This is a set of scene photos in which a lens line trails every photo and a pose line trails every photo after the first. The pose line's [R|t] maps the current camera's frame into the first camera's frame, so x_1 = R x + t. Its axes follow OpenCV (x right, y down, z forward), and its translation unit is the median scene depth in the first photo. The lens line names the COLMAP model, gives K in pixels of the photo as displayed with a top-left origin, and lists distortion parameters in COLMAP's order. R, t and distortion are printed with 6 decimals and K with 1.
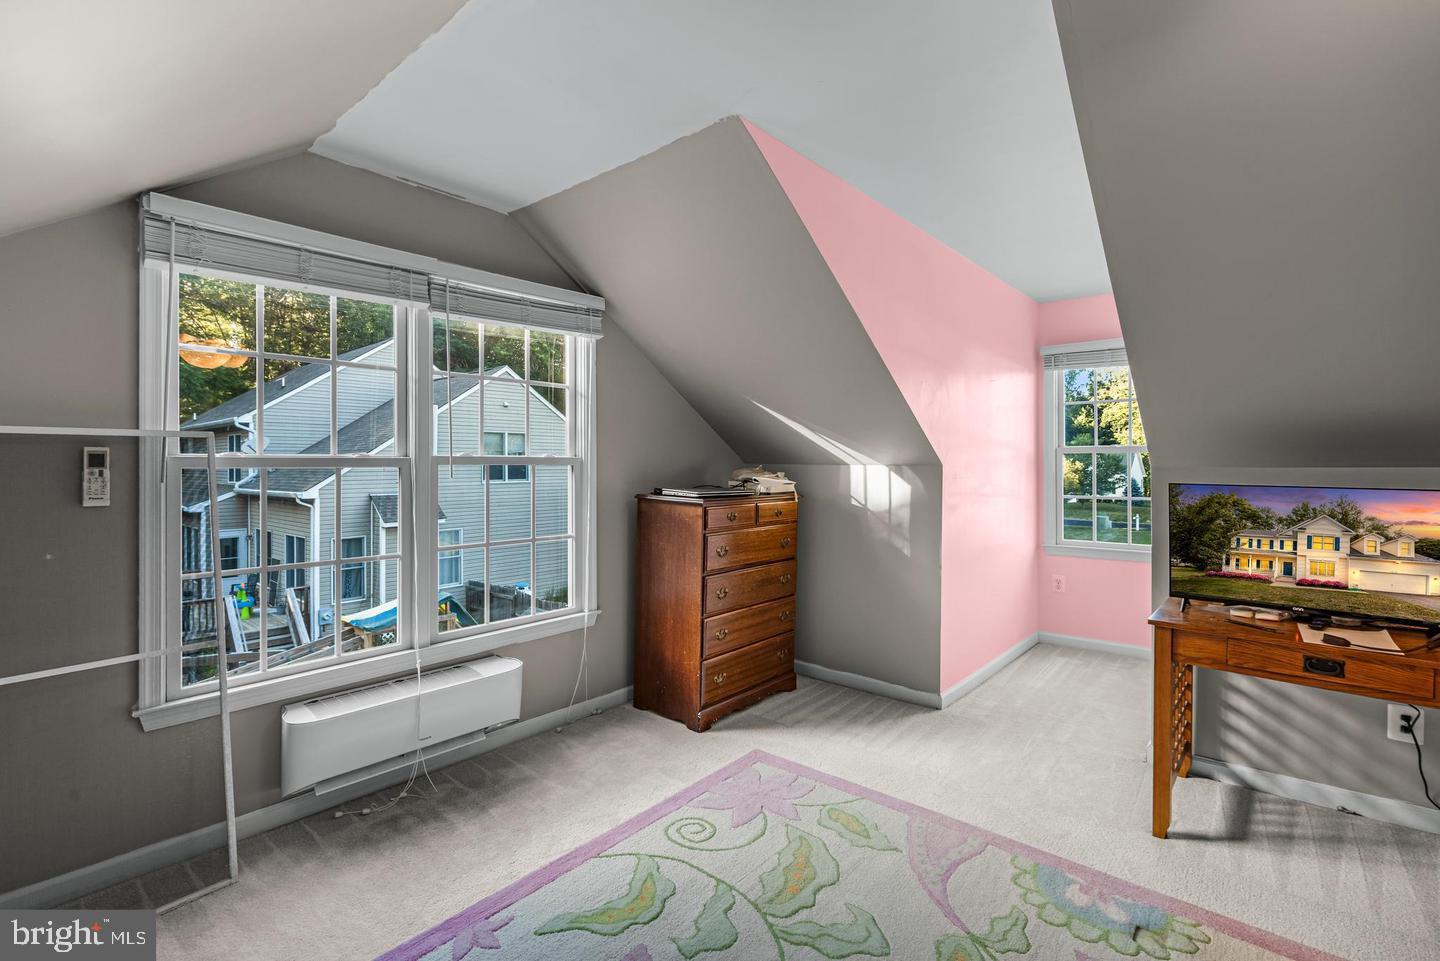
lens RADIAL K [[662.0, 0, 721.2], [0, 662.0, 473.8], [0, 0, 1]] dist [-0.003239, -0.000738]
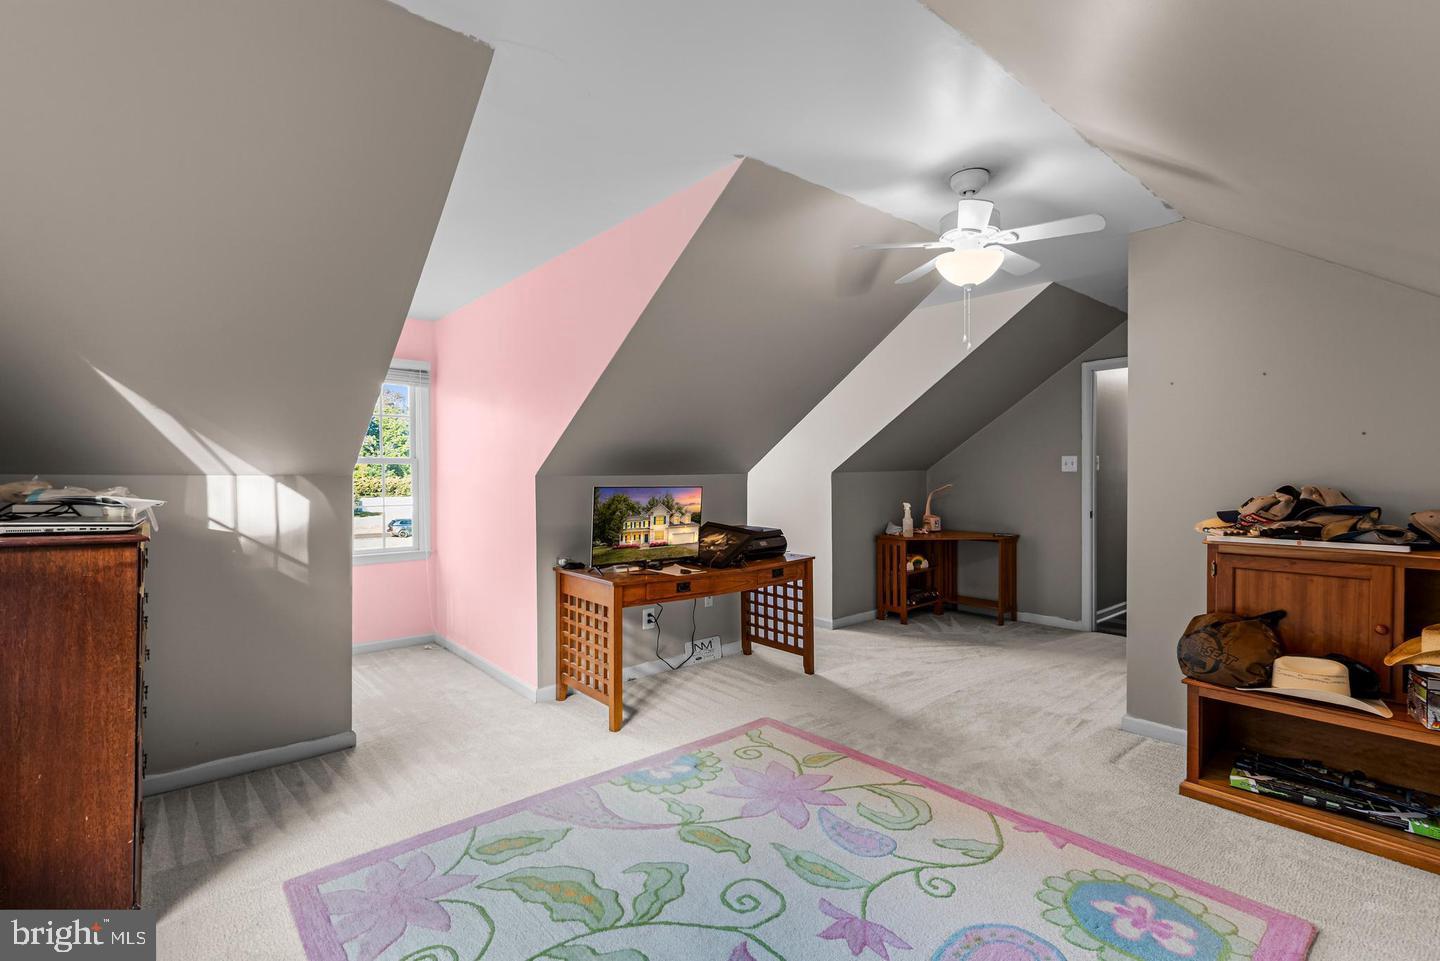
lens RADIAL K [[653.4, 0, 714.6], [0, 653.4, 531.9], [0, 0, 1]] dist [-0.000892, -0.000344]
pose [[0.142698, -0.086972, 0.985938, -0.698493], [0.013813, 0.996210, 0.085879, -0.007781], [-0.989670, 0.001364, 0.143358, 0.591534]]
